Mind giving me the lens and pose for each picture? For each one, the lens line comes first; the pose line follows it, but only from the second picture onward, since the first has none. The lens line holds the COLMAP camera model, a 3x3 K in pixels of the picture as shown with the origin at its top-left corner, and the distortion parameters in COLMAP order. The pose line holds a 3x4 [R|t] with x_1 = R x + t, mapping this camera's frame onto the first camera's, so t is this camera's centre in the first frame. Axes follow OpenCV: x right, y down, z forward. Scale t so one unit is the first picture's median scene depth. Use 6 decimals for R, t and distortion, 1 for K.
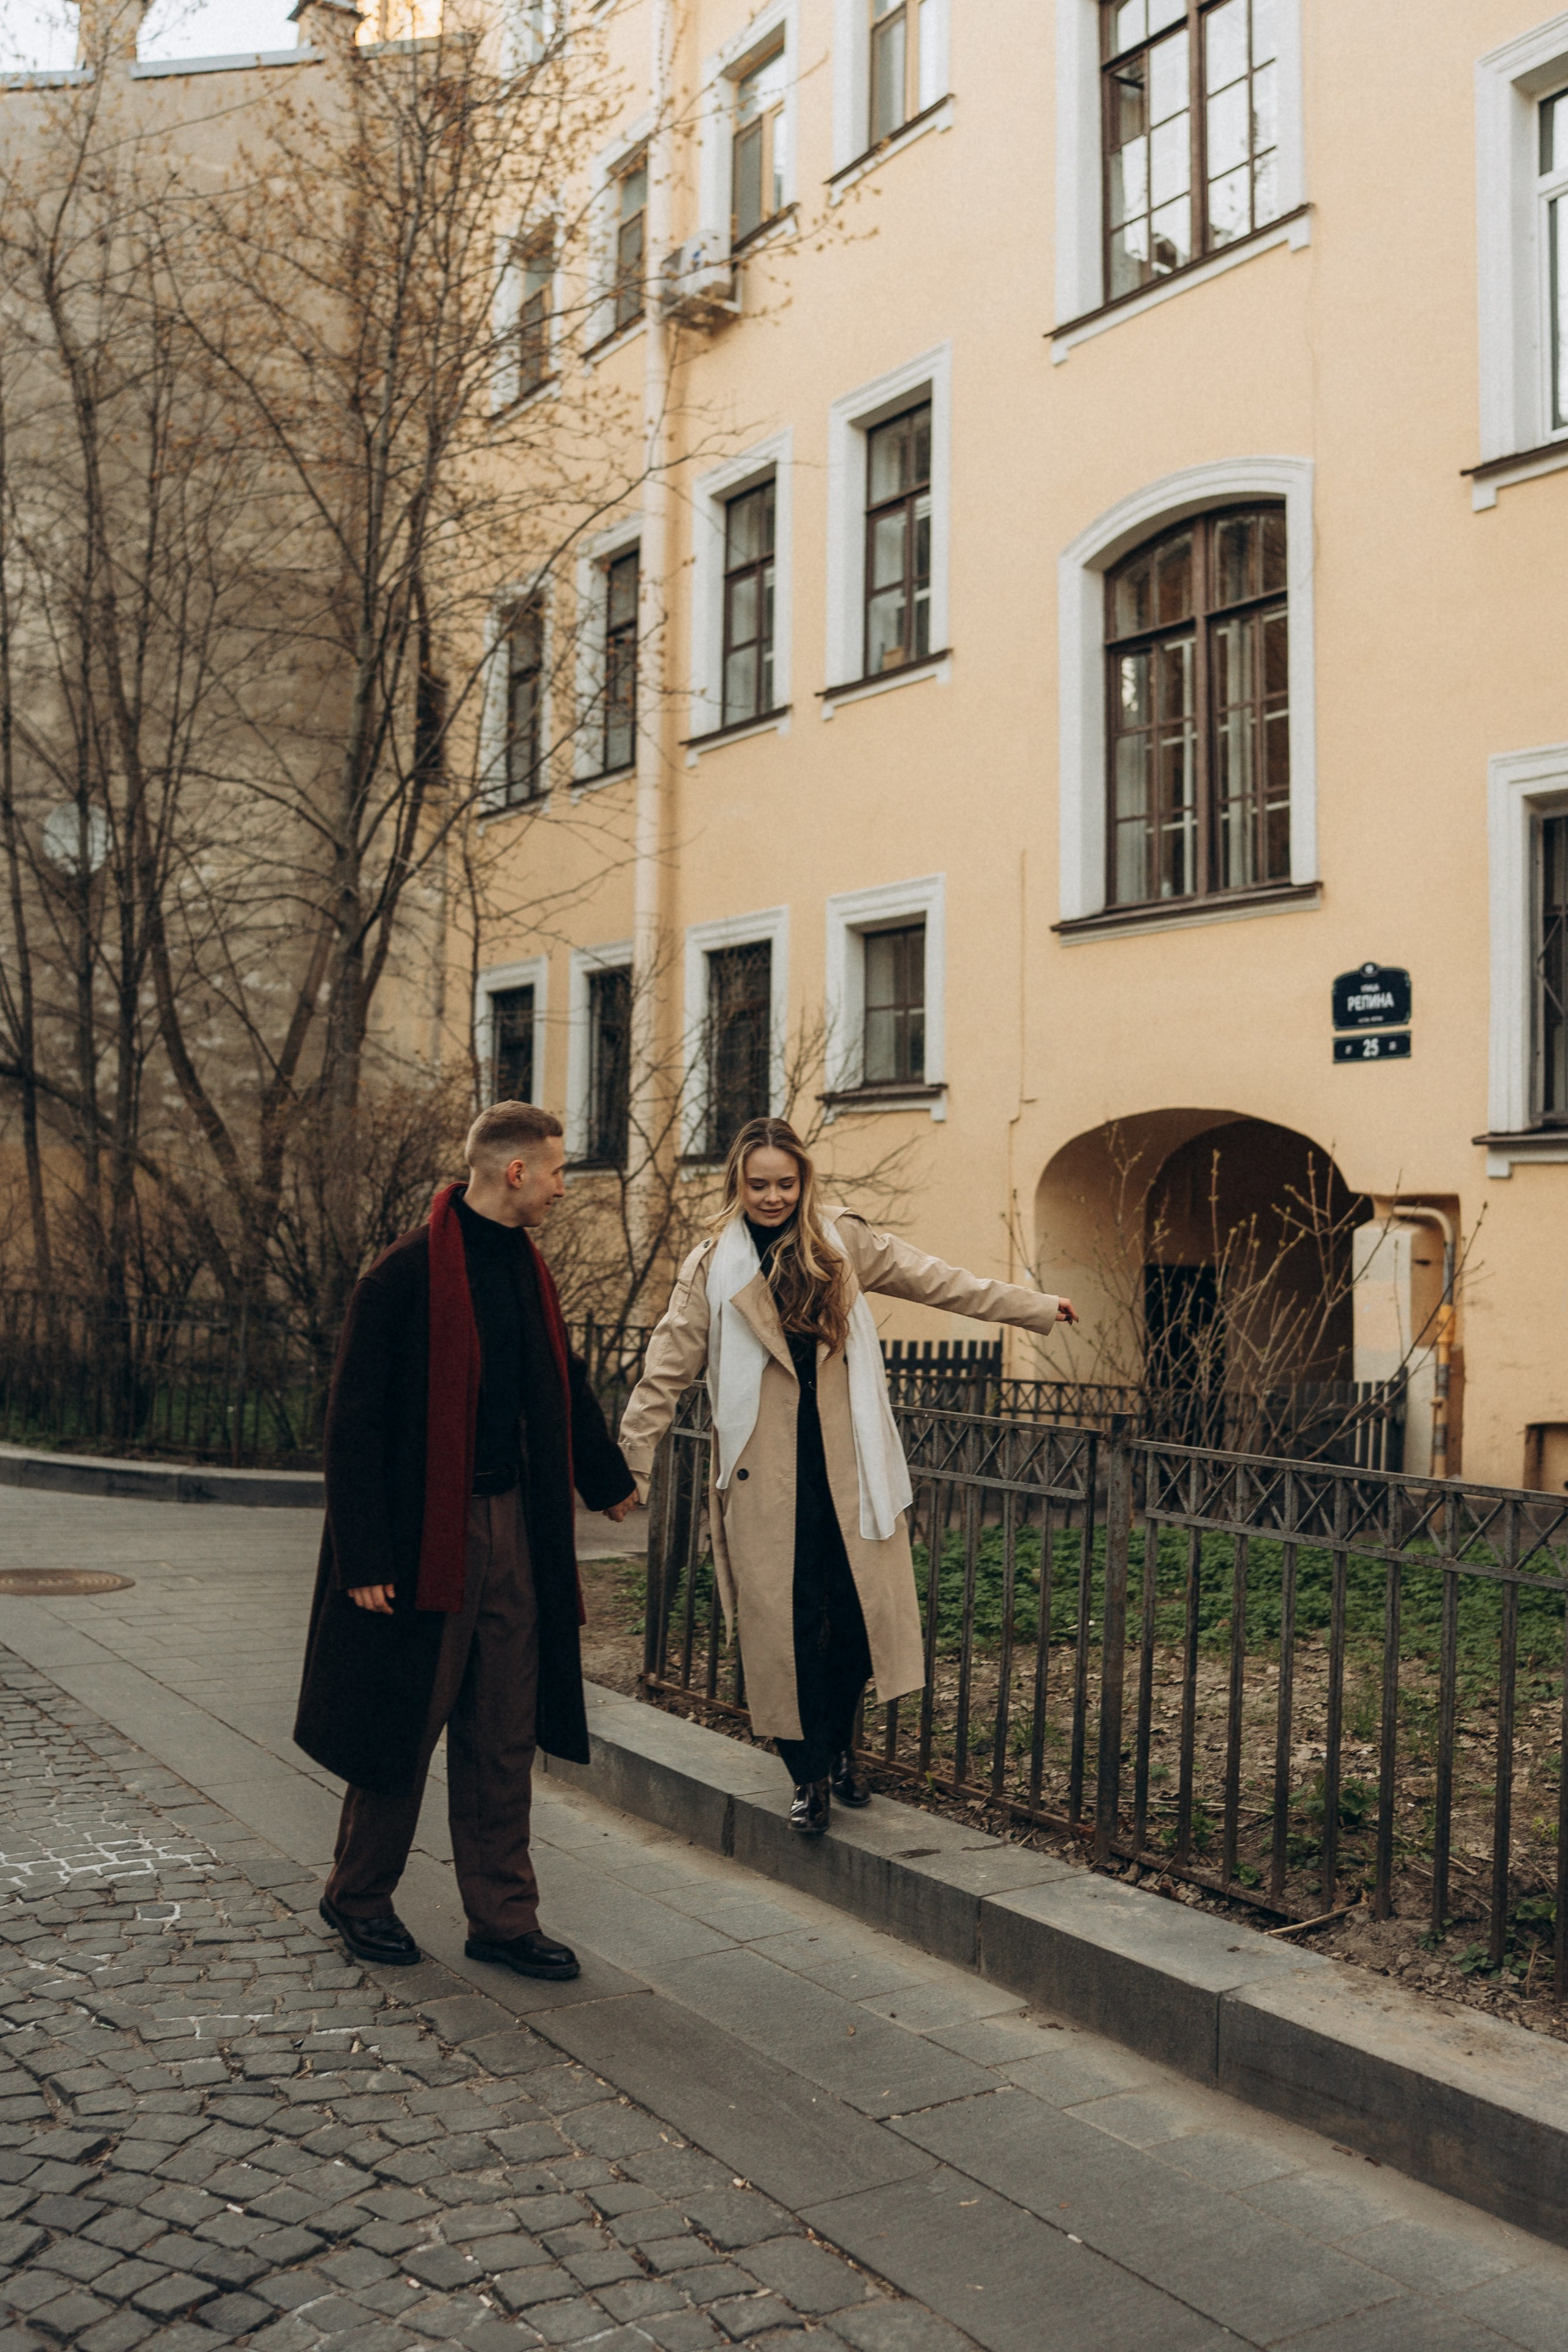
lens RADIAL K [[2296.0, 0, 785.2], [0, 2296.0, 1183.0], [0, 0, 1]] dist [-0.139036, 0.121730]
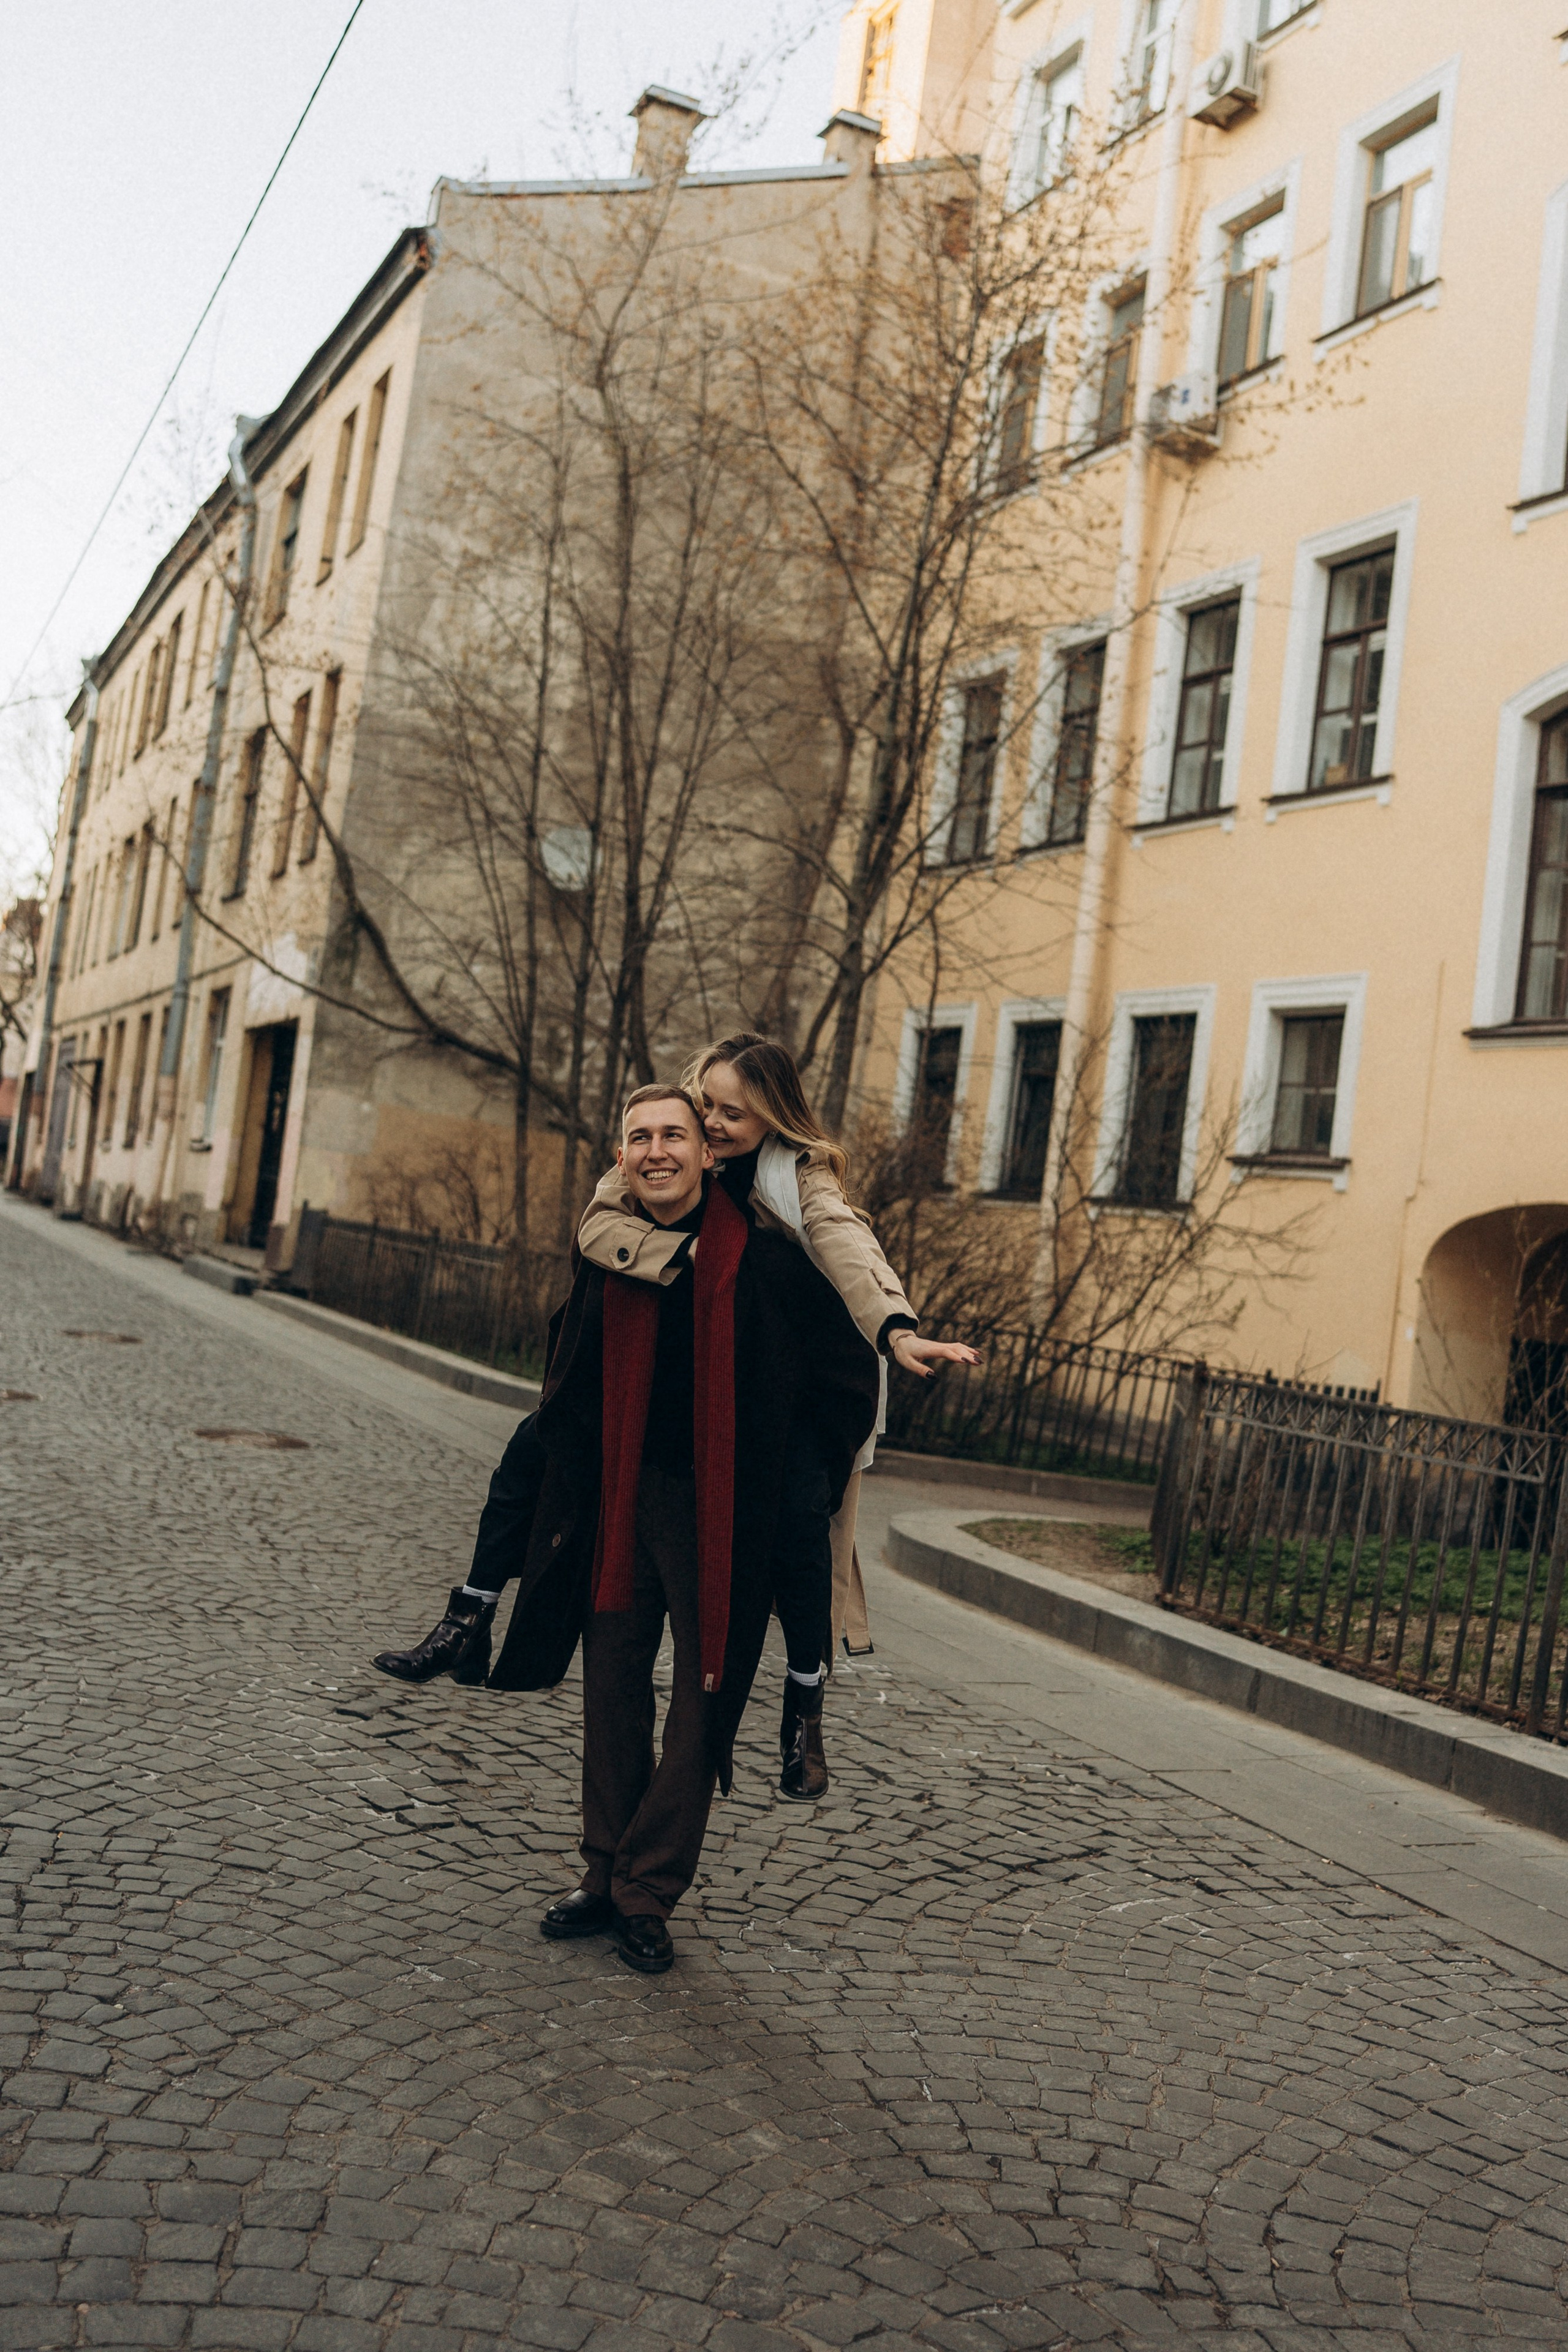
lens RADIAL K [[2296.0, 0, 785.2], [0, 2296.0, 1183.0], [0, 0, 1]] dist [-0.139036, 0.121730]
pose [[0.985484, 0.104693, -0.133641, -0.047942], [-0.106217, 0.994334, -0.004300, 0.002444], [0.132434, 0.018432, 0.991020, -0.132557]]
